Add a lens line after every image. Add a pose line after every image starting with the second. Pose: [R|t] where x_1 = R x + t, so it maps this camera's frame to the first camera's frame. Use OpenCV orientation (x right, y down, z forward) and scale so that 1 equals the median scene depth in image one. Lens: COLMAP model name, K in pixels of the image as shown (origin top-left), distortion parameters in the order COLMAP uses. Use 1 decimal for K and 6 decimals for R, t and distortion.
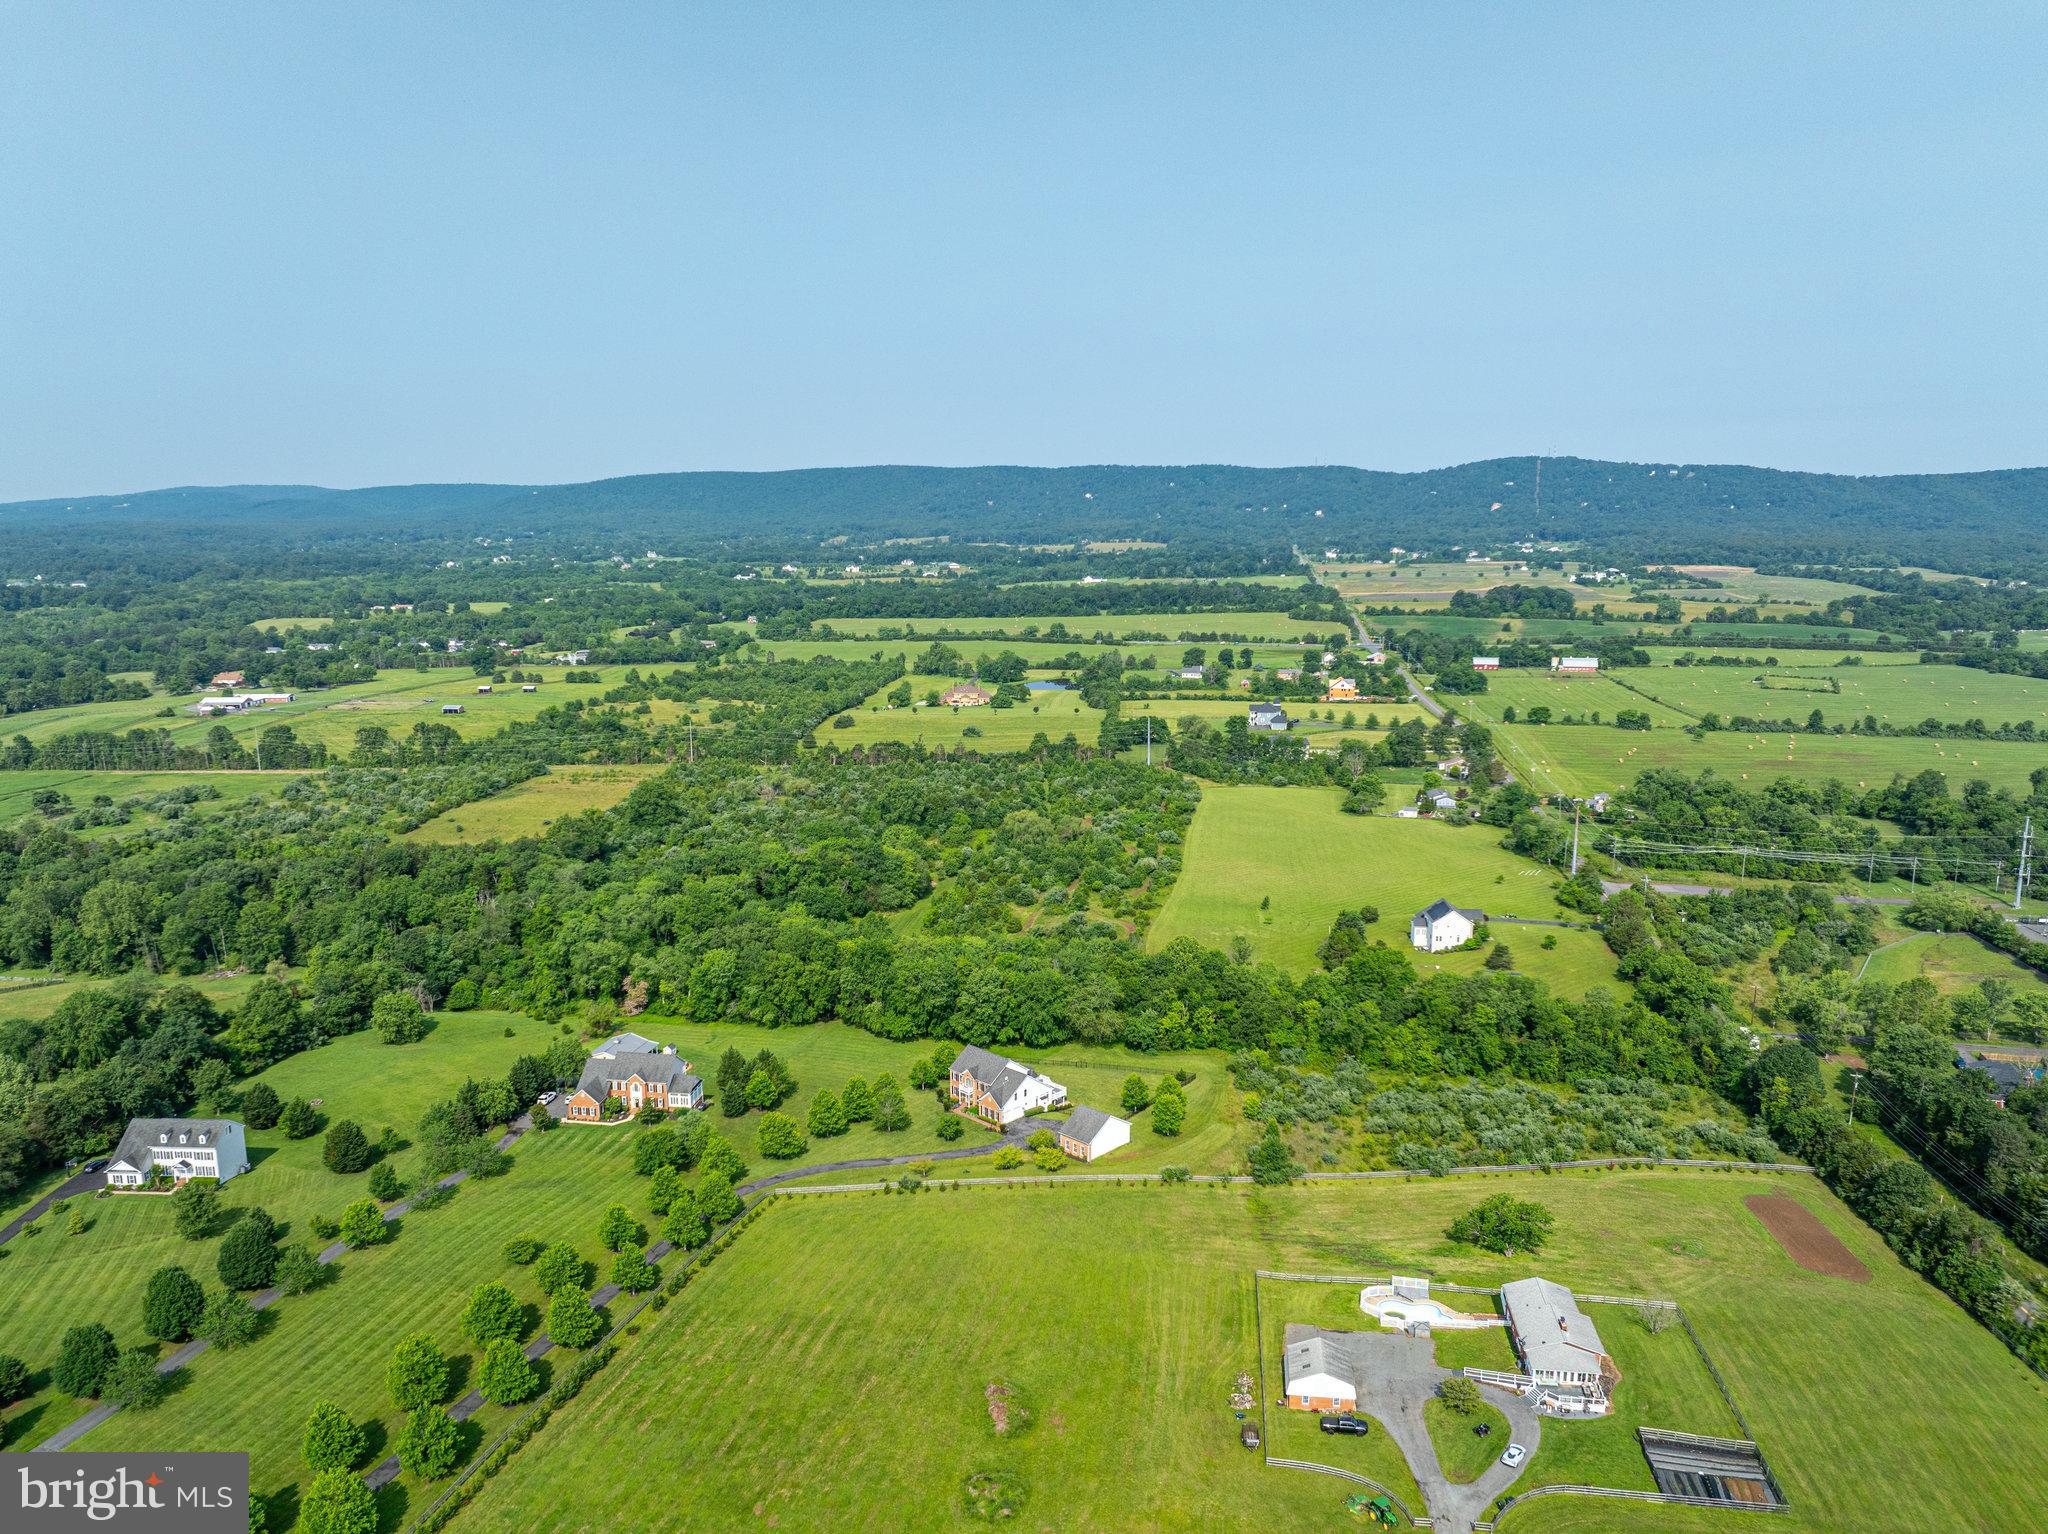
lens RADIAL K [[1426.2, 0, 1023.0], [0, 1426.2, 770.3], [0, 0, 1]] dist [-0.036156, -0.008473]
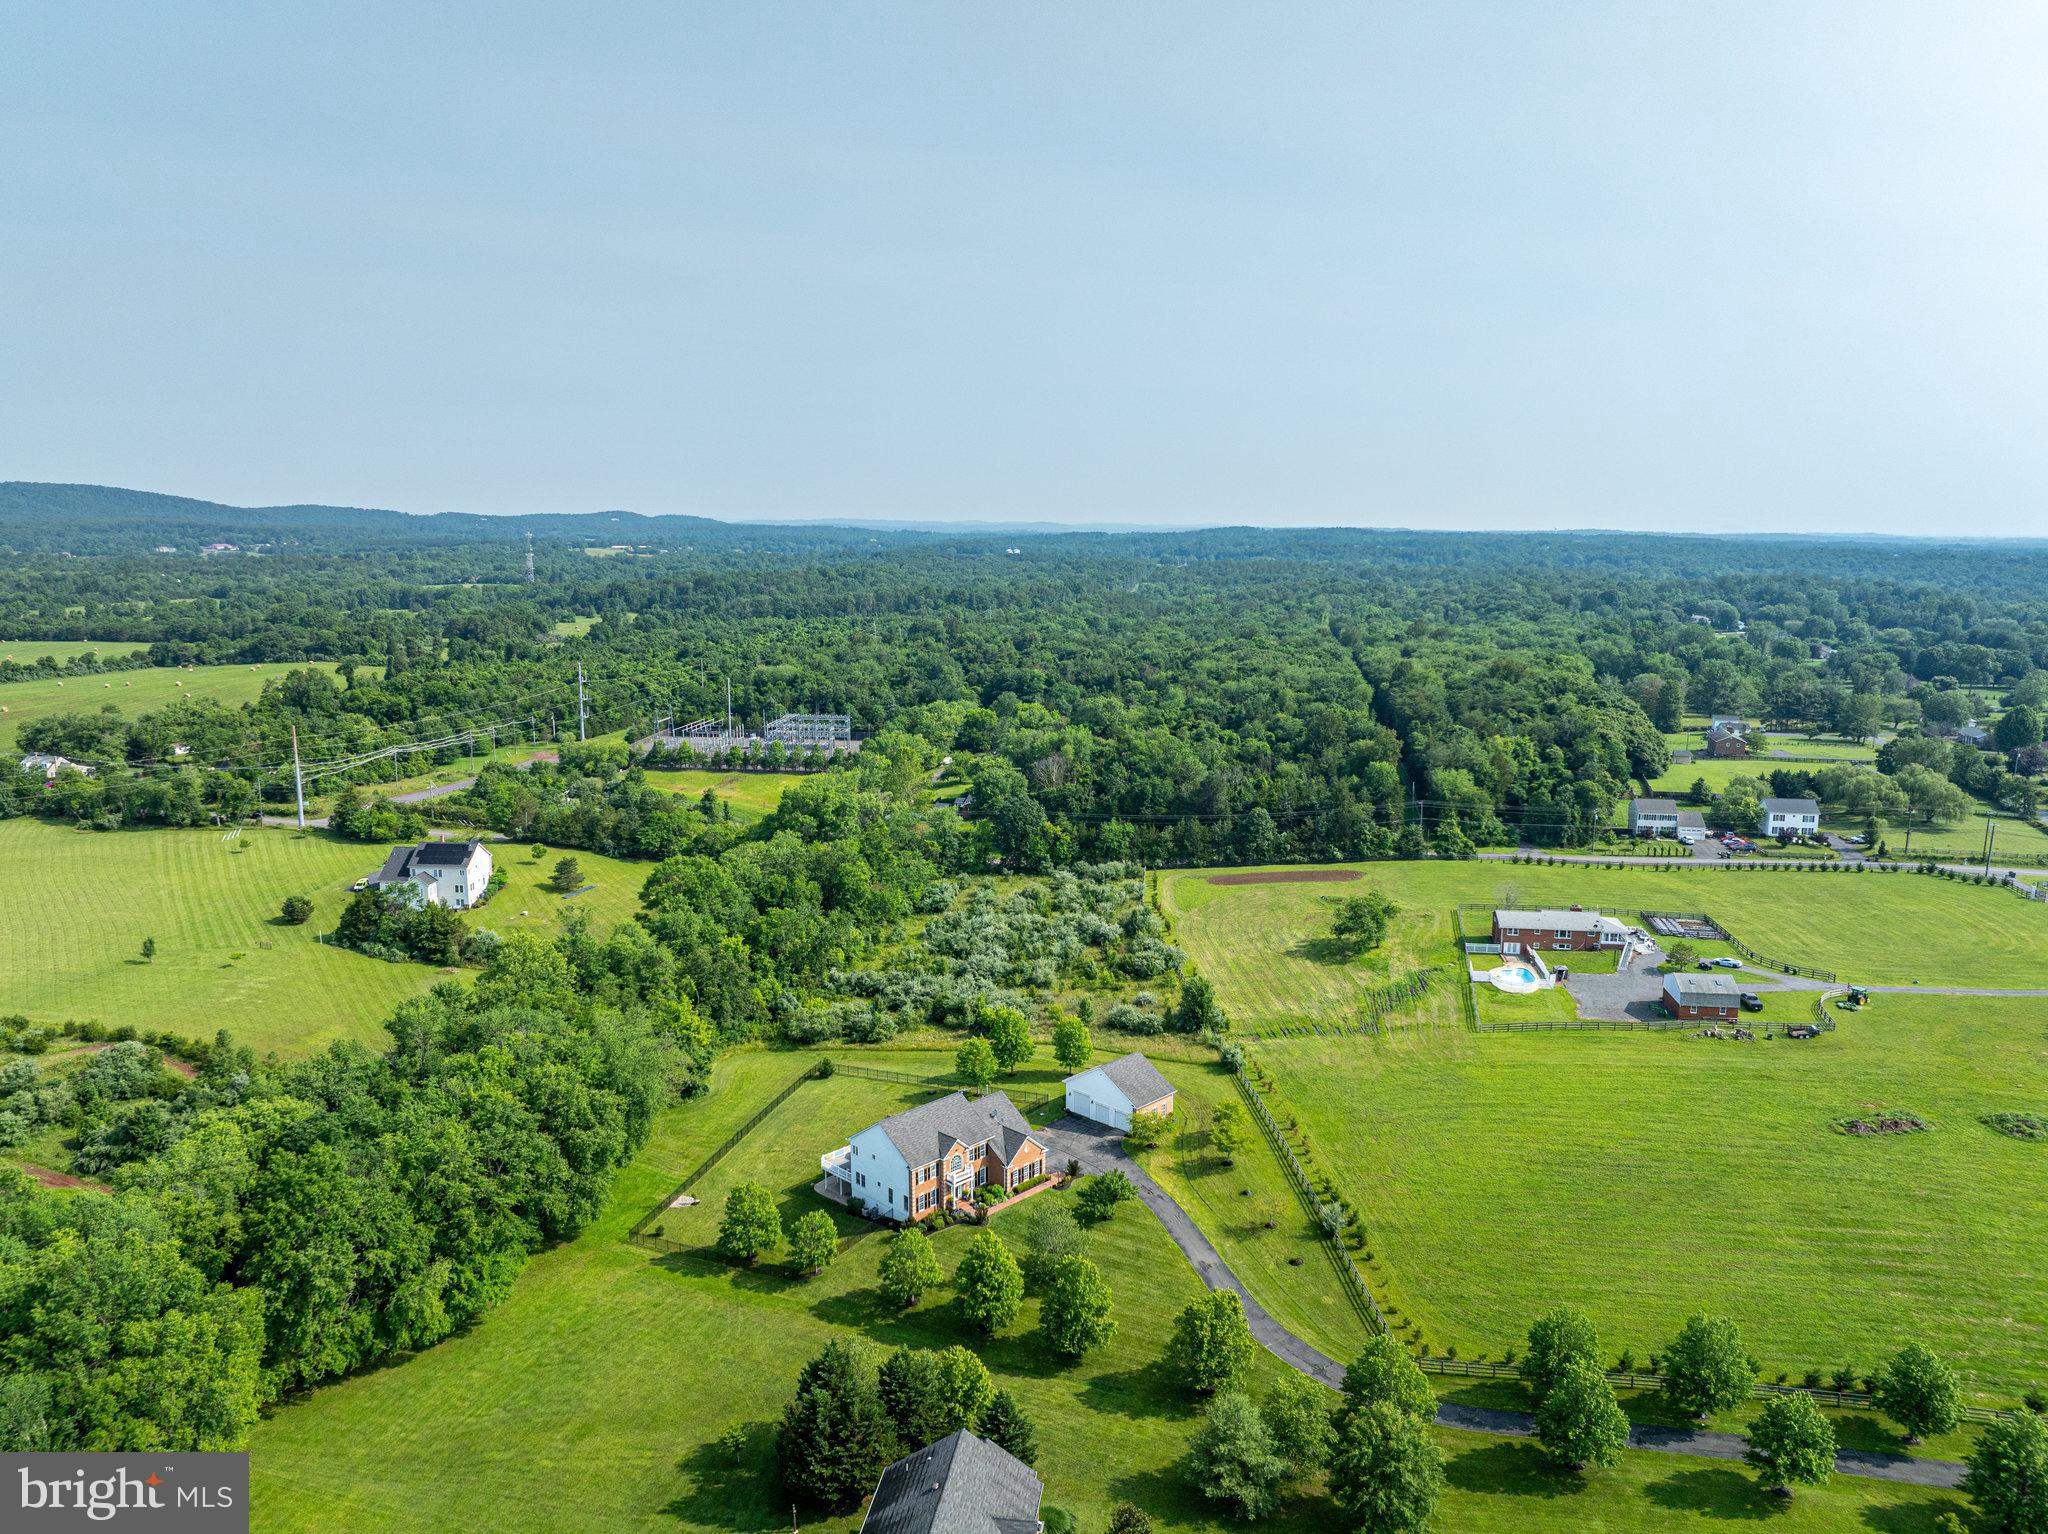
lens RADIAL K [[1429.0, 0, 1018.6], [0, 1429.0, 772.7], [0, 0, 1]] dist [-0.035903, -0.002032]
pose [[0.006717, -0.169837, 0.985449, -0.259670], [0.174089, 0.970621, 0.166095, -0.005999], [-0.984707, 0.170440, 0.036086, 0.438280]]
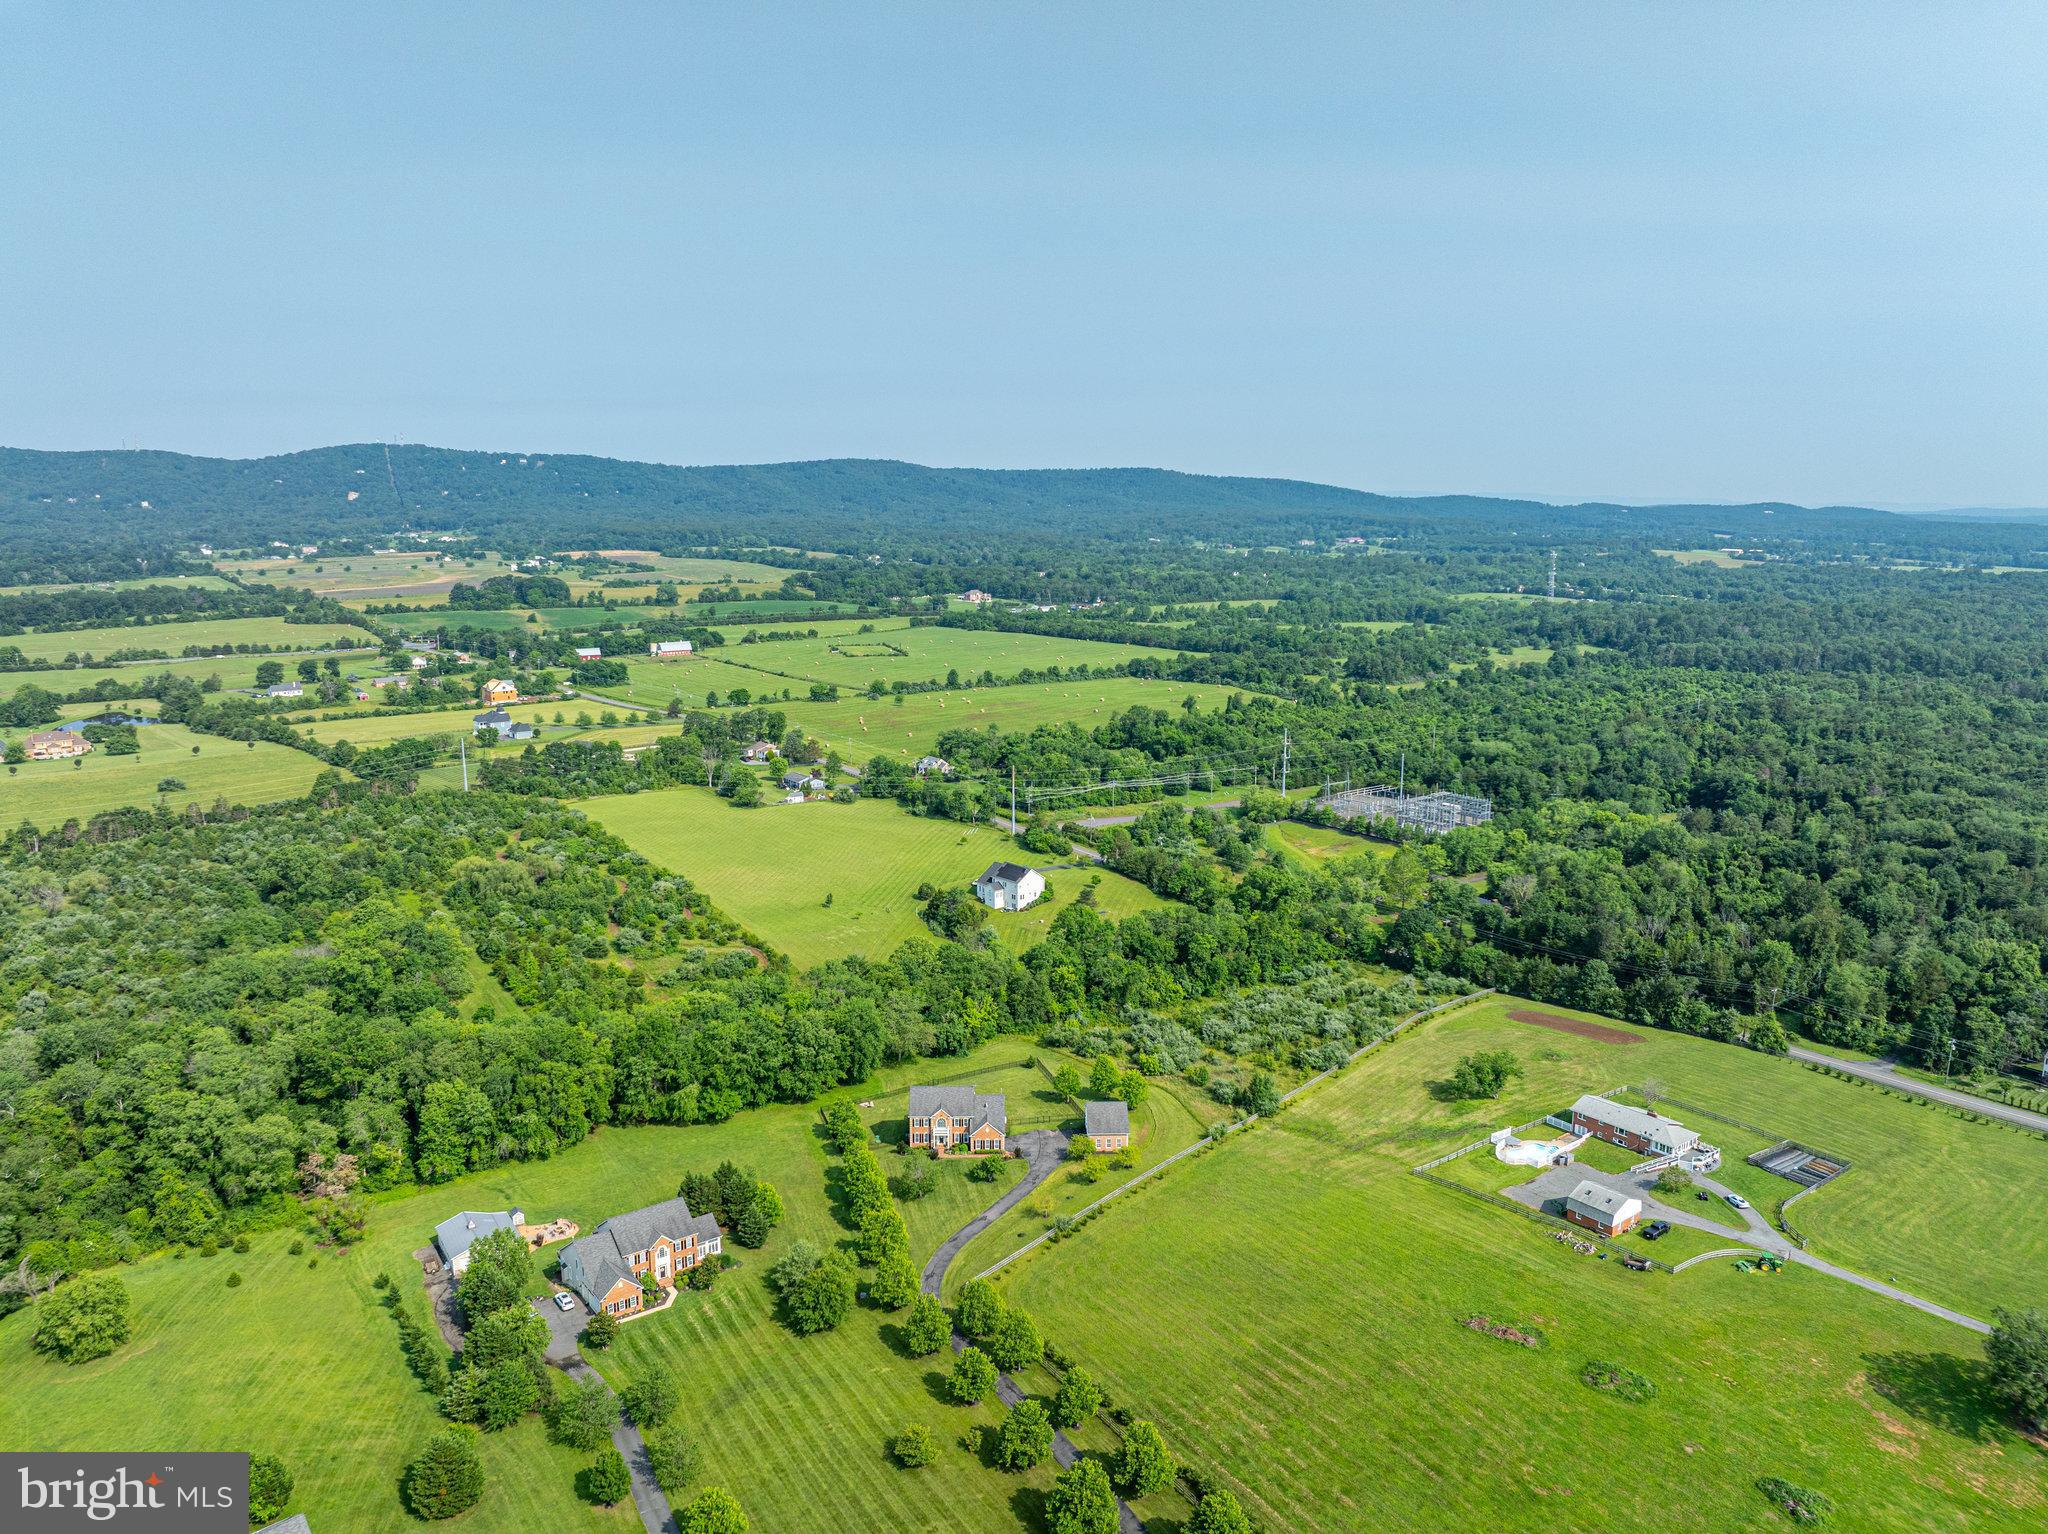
lens RADIAL K [[1424.0, 0, 1018.0], [0, 1424.0, 772.4], [0, 0, 1]] dist [-0.034512, -0.004025]
pose [[0.705410, -0.129831, 0.696808, -0.292633], [0.122917, 0.990593, 0.060135, -0.027255], [-0.698060, 0.043229, 0.714733, 0.136515]]
